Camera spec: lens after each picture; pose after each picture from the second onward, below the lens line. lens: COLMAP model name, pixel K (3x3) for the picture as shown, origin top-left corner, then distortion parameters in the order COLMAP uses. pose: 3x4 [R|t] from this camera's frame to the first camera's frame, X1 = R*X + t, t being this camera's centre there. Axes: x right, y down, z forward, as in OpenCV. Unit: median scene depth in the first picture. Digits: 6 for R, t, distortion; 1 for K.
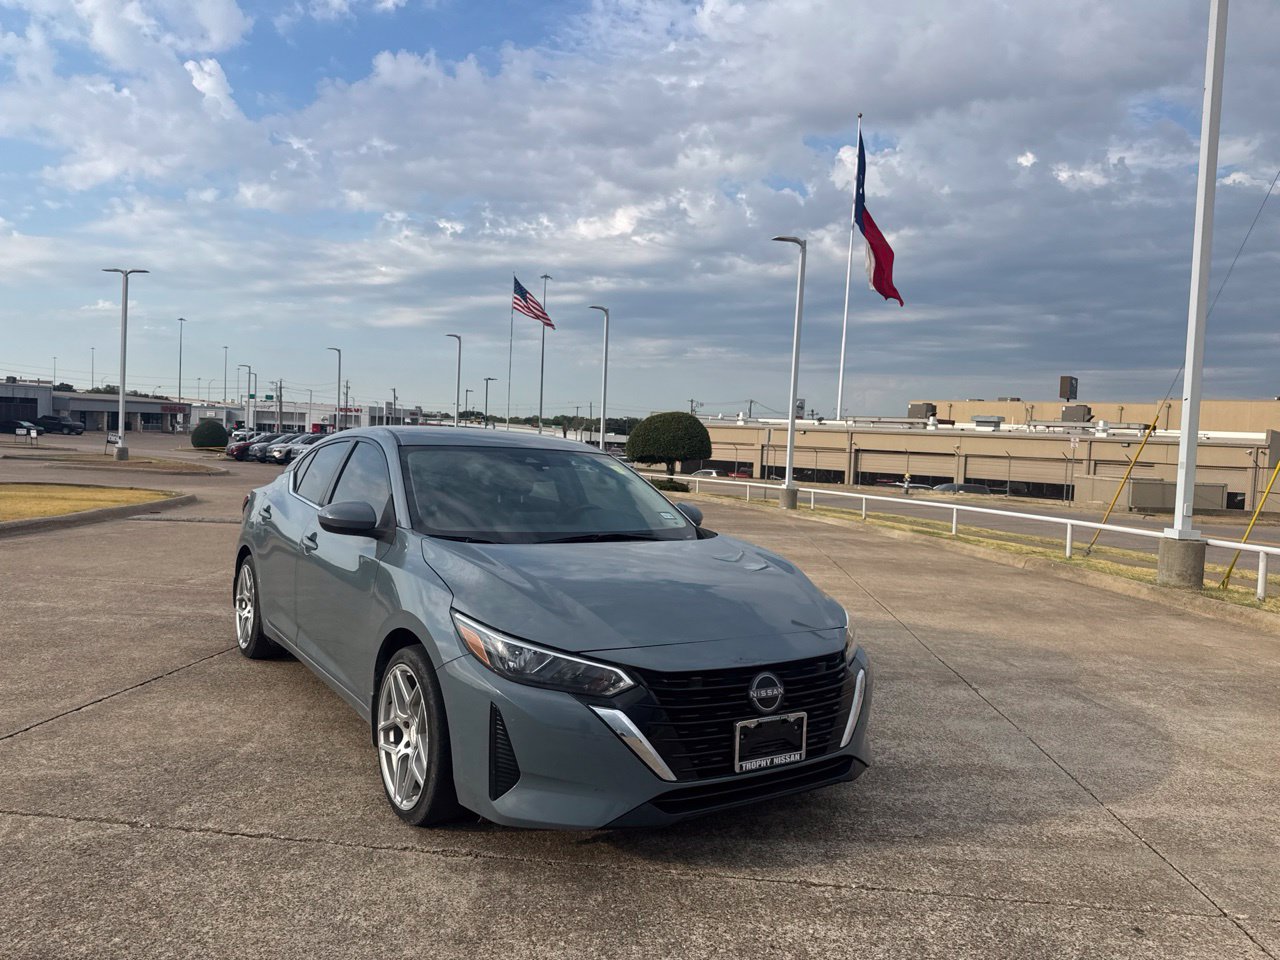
lens RADIAL K [[897.8, 0, 635.1], [0, 897.8, 487.2], [0, 0, 1]] dist [0.072452, -0.102918]
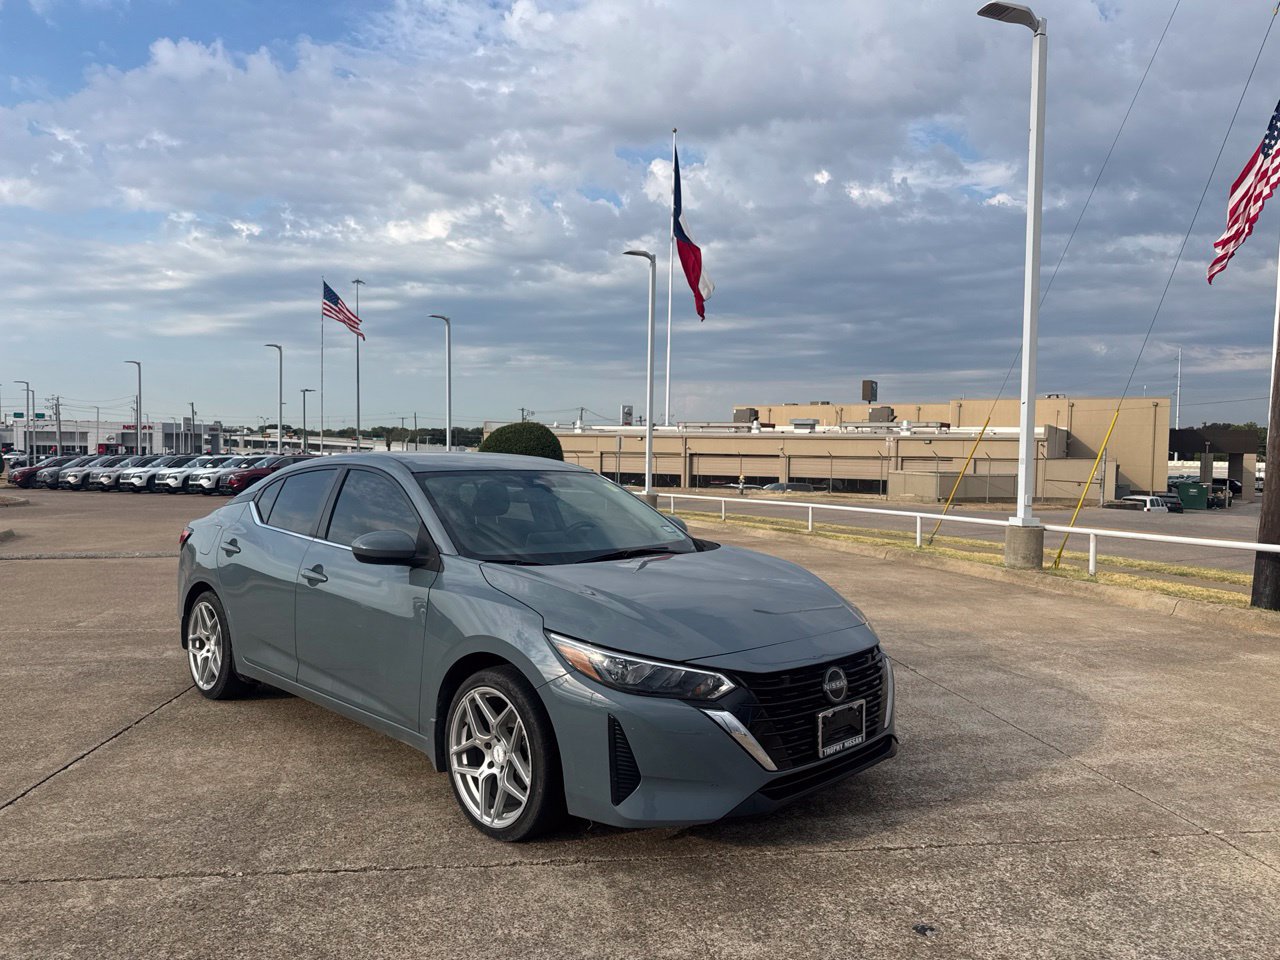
lens RADIAL K [[900.7, 0, 649.6], [0, 900.7, 497.0], [0, 0, 1]] dist [0.036729, -0.048463]
pose [[0.977741, -0.041638, 0.205641, -0.016624], [0.041187, 0.999130, 0.006480, -0.001107], [-0.205732, 0.002134, 0.978606, -0.002368]]
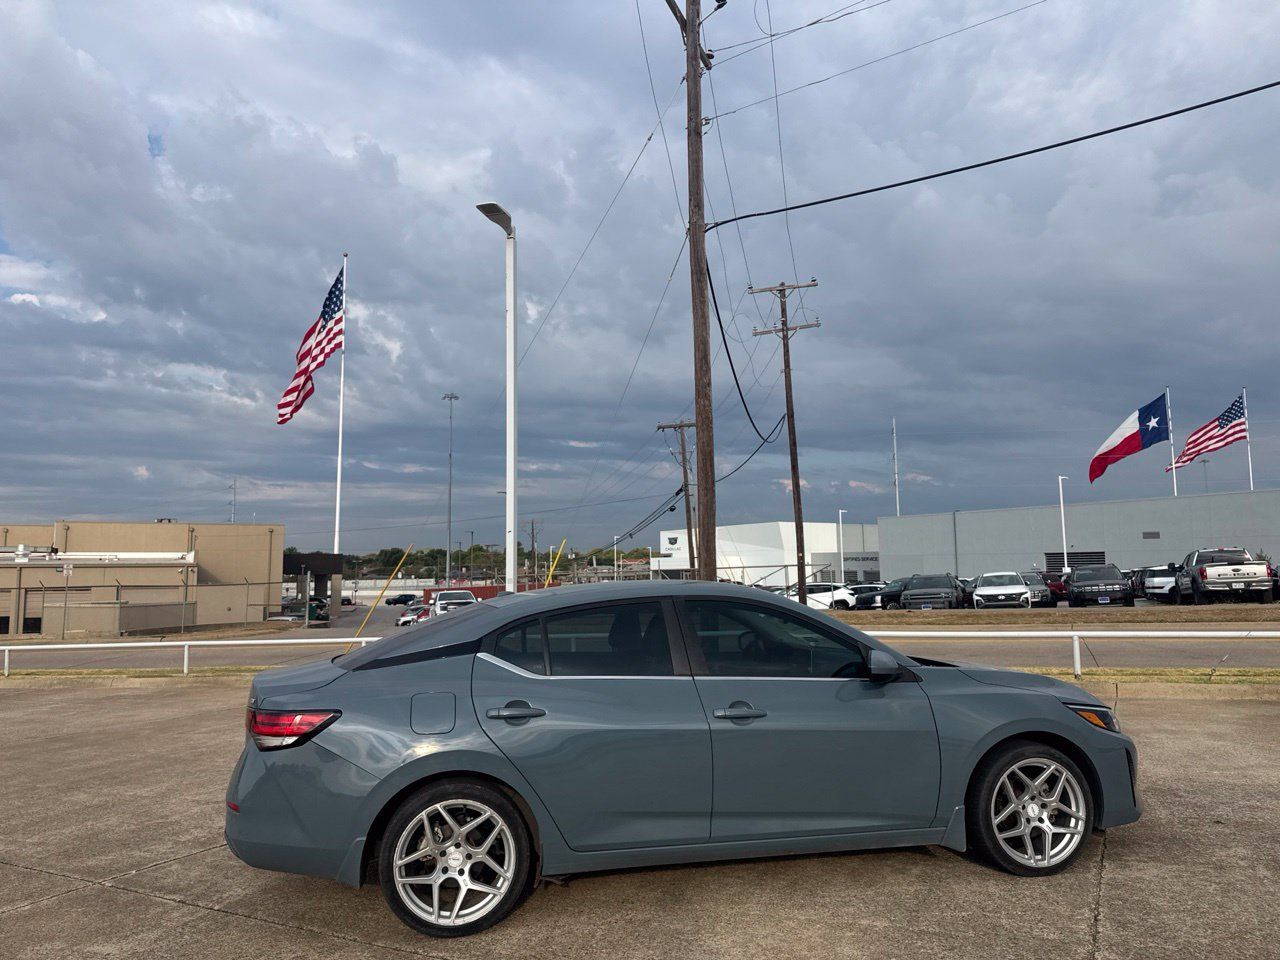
lens RADIAL K [[899.0, 0, 630.7], [0, 899.0, 478.4], [0, 0, 1]] dist [0.060248, -0.087494]
pose [[0.393912, 0.043607, 0.918113, -0.104221], [0.086514, 0.992680, -0.084267, -0.009094], [-0.915067, 0.112623, 0.387256, 0.058520]]
